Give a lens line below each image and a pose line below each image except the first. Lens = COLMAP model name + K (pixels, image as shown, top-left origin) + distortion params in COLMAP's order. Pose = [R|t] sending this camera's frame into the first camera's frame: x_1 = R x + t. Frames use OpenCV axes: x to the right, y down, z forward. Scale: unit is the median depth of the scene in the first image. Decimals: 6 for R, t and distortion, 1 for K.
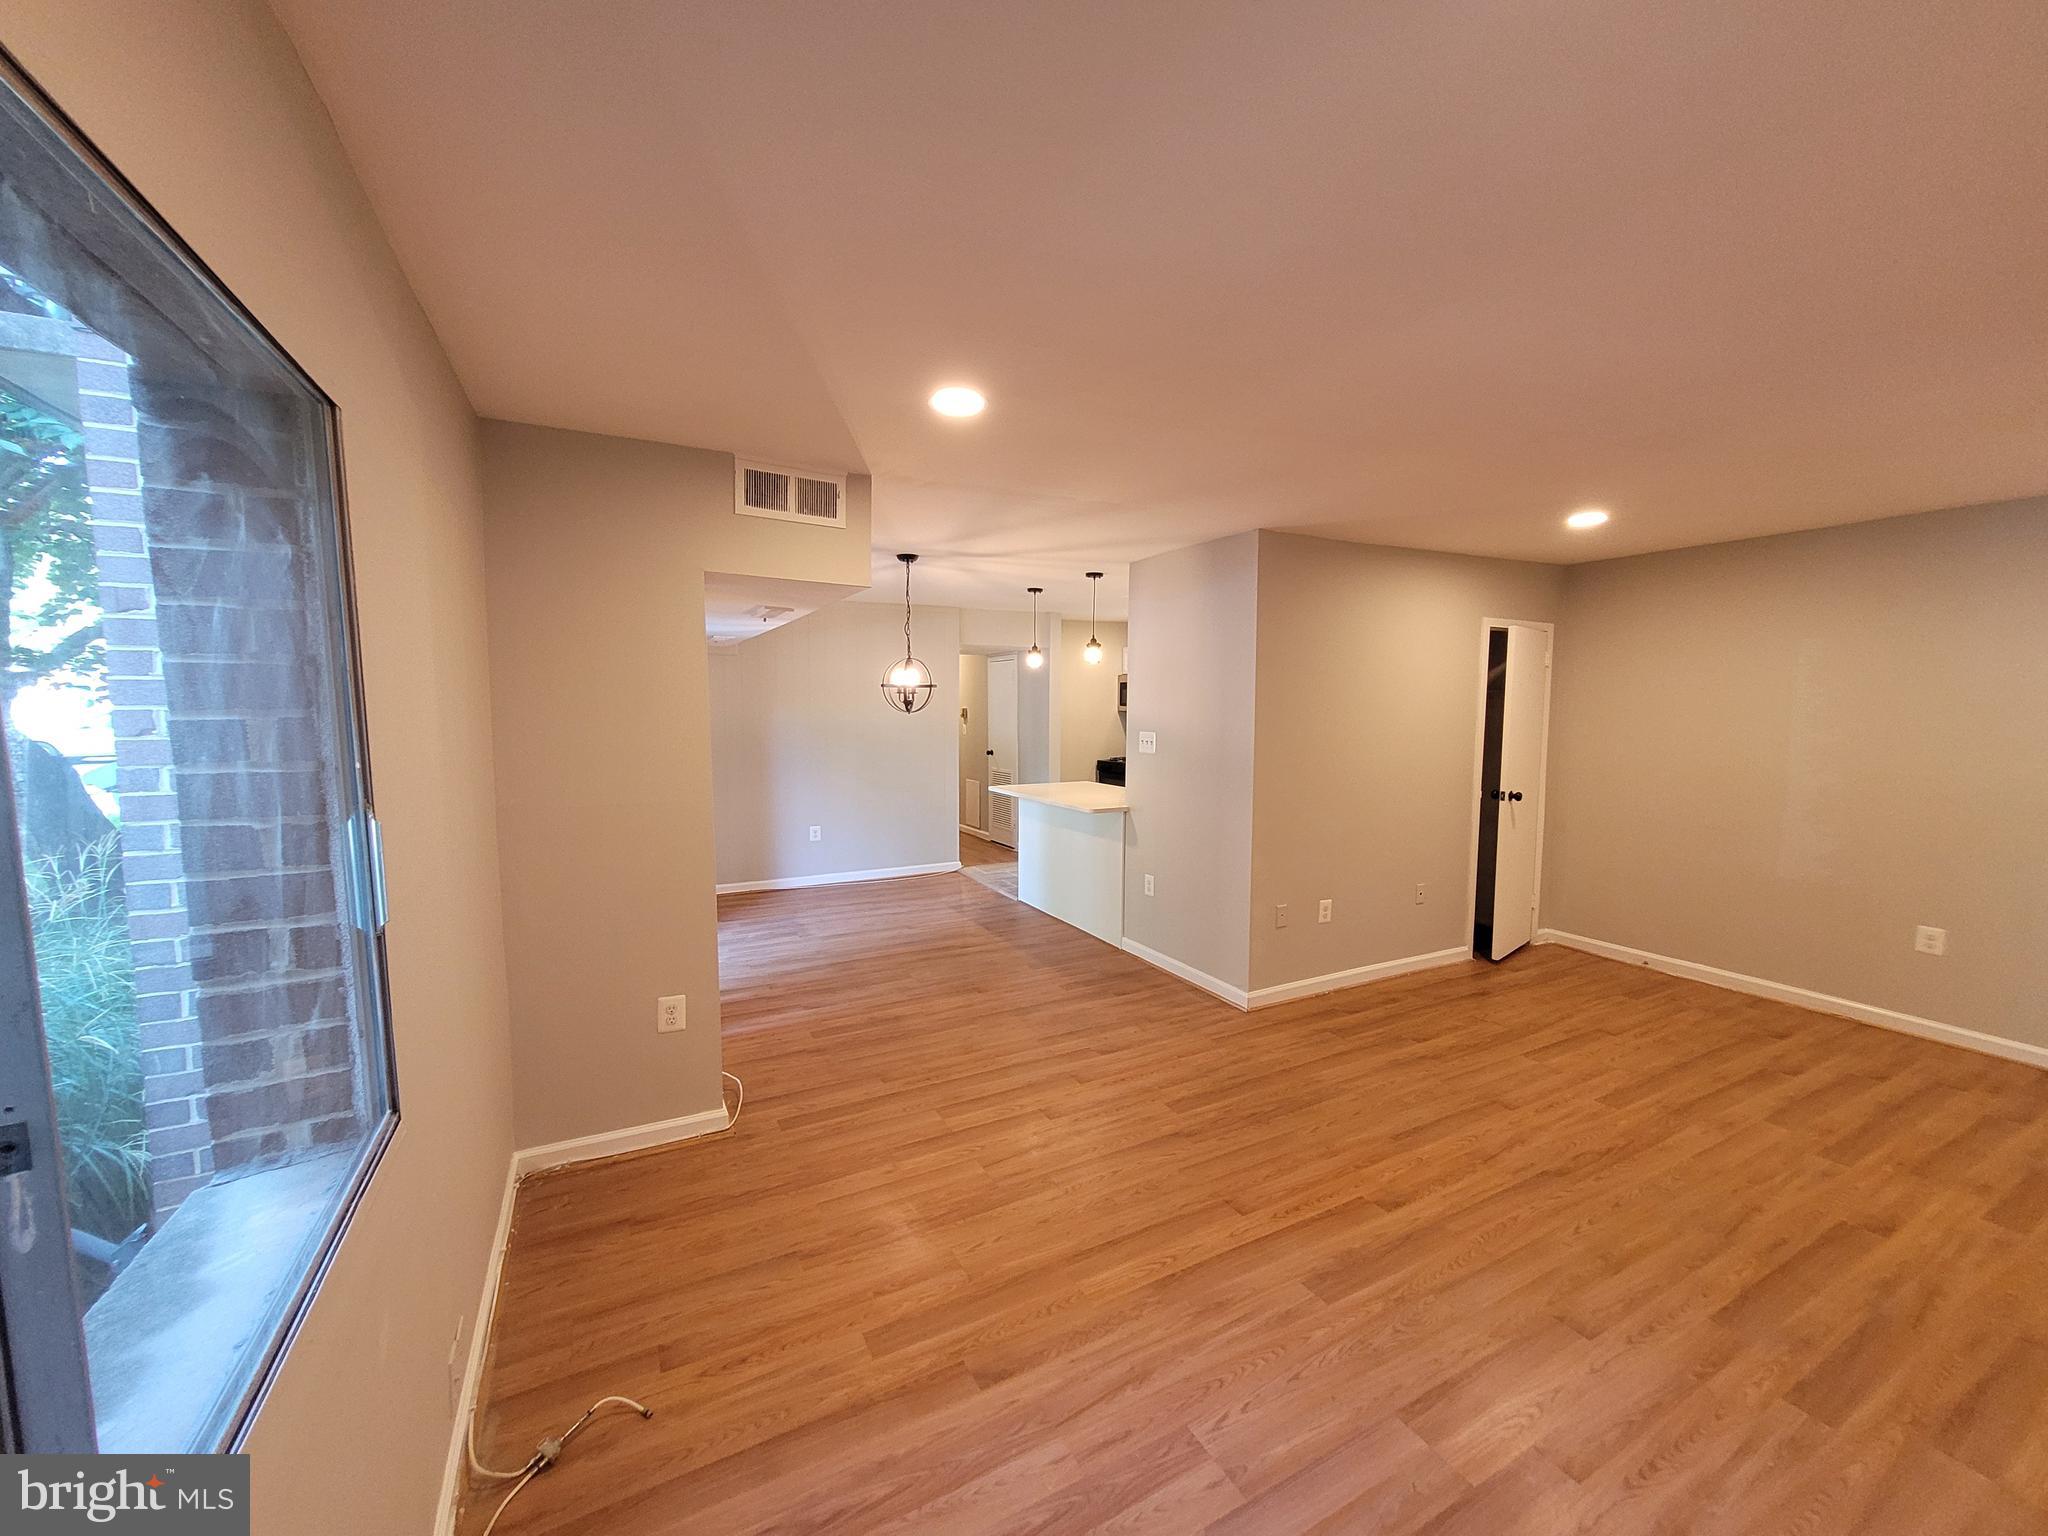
lens RADIAL K [[801.7, 0, 1033.3], [0, 801.7, 767.1], [0, 0, 1]] dist [0.008018, -0.001945]
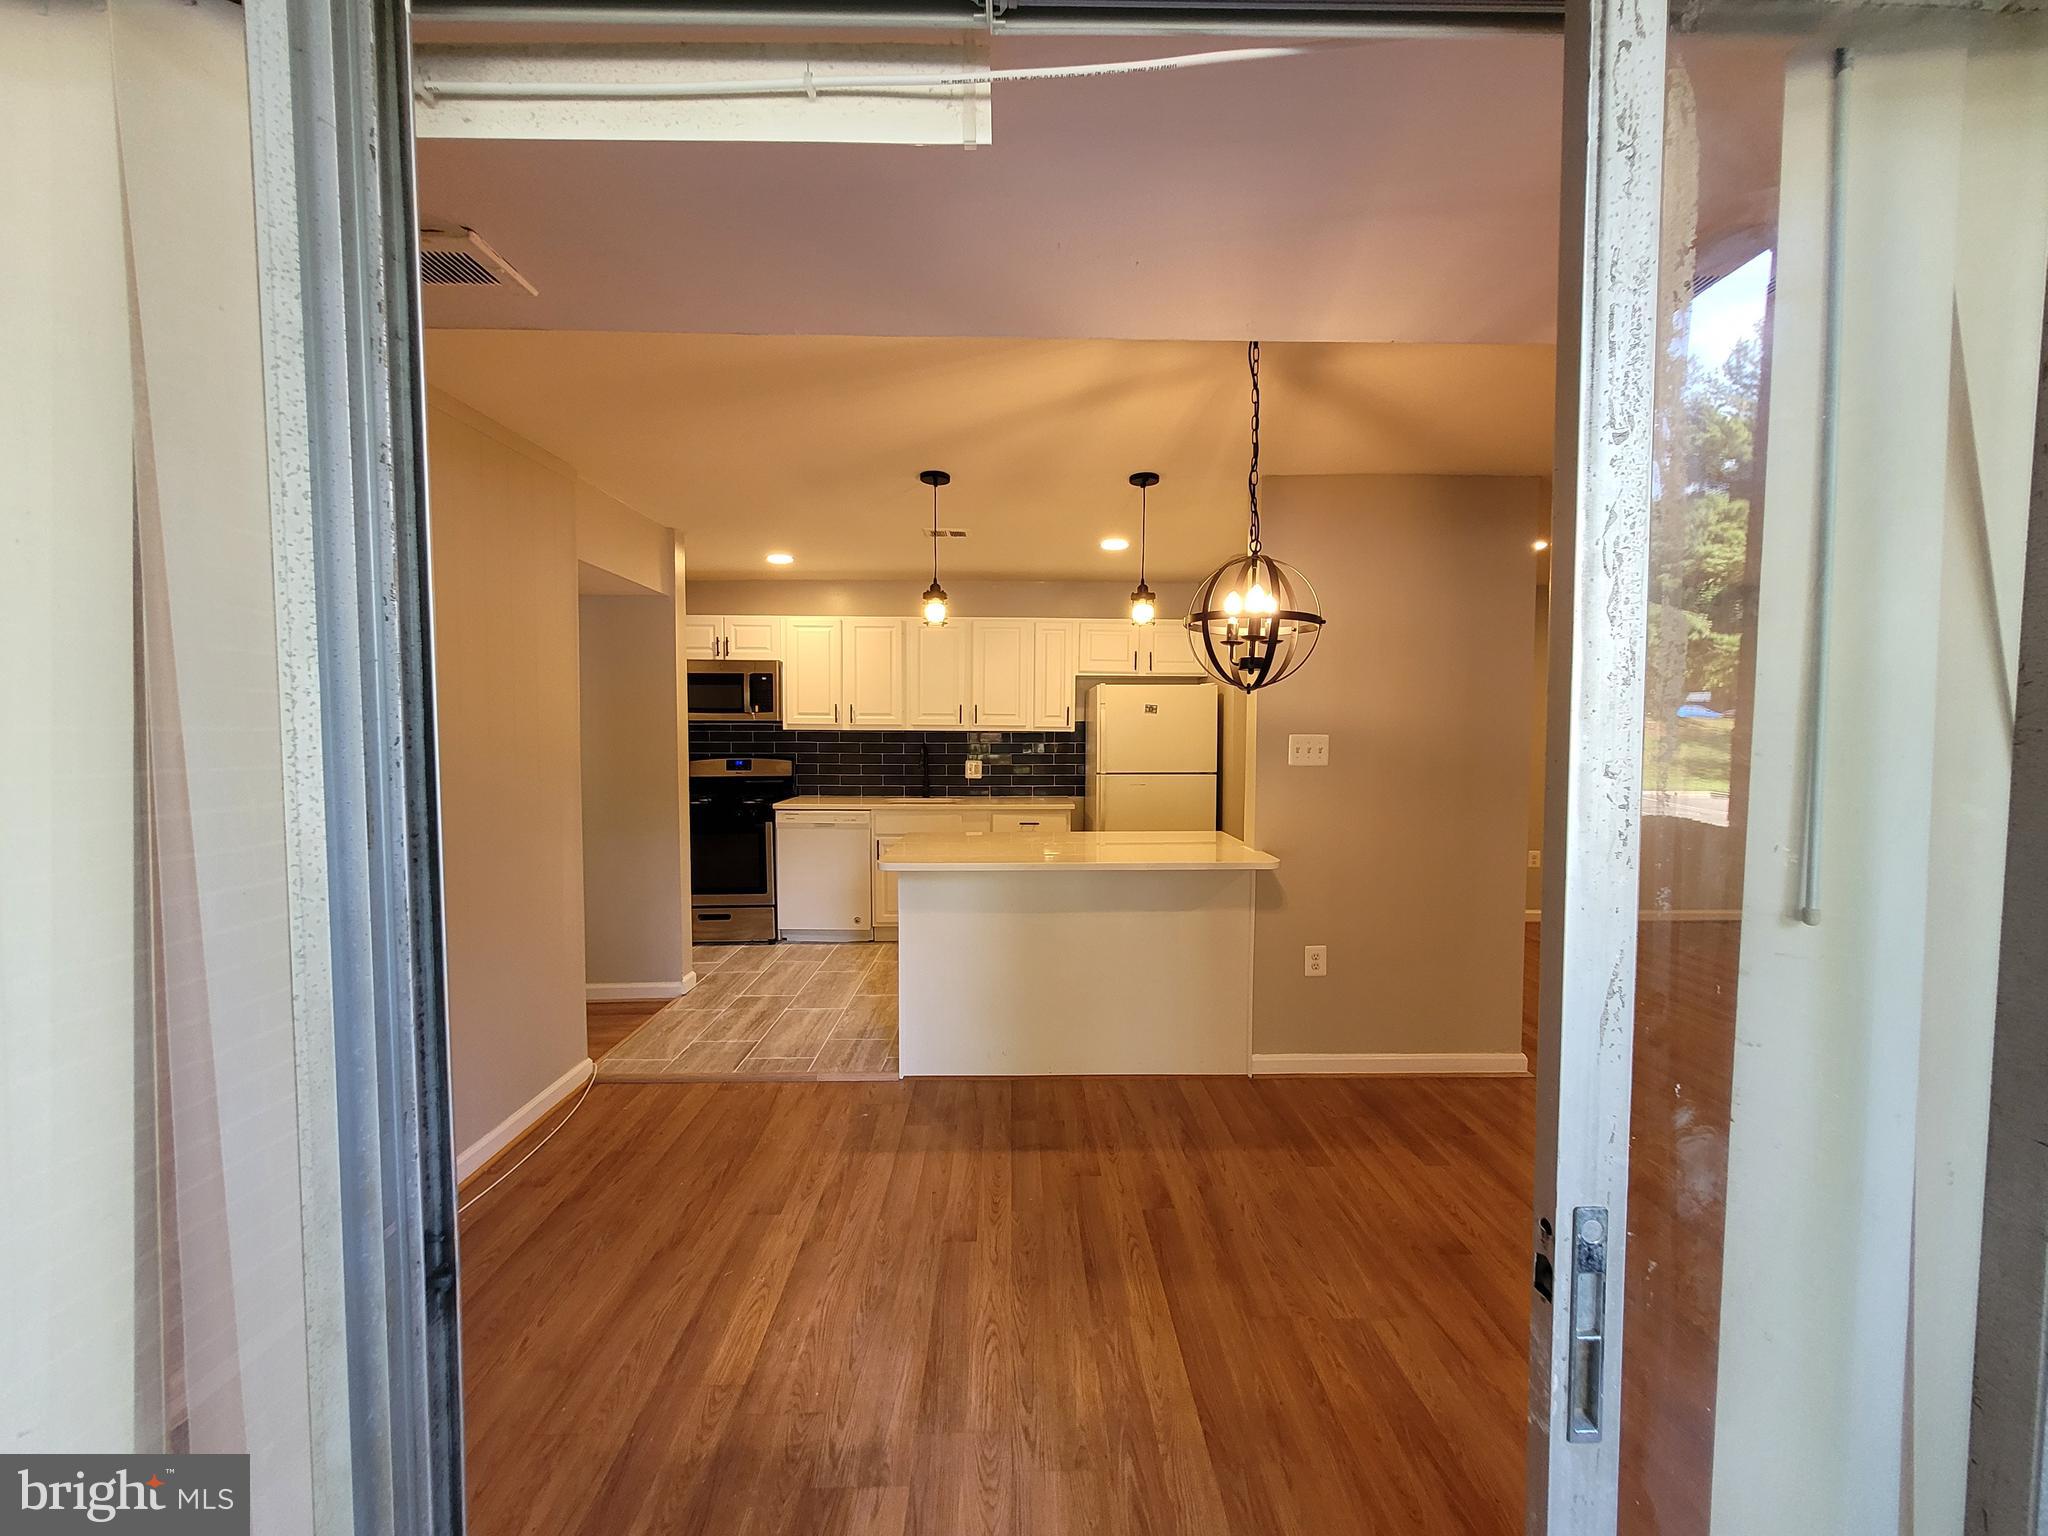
lens RADIAL K [[801.7, 0, 1033.3], [0, 801.7, 767.1], [0, 0, 1]] dist [0.008018, -0.001945]
pose [[0.449391, -0.040193, 0.892430, -0.715816], [0.072537, 0.997330, 0.008391, -0.049104], [-0.890385, 0.060963, 0.451107, 1.149061]]
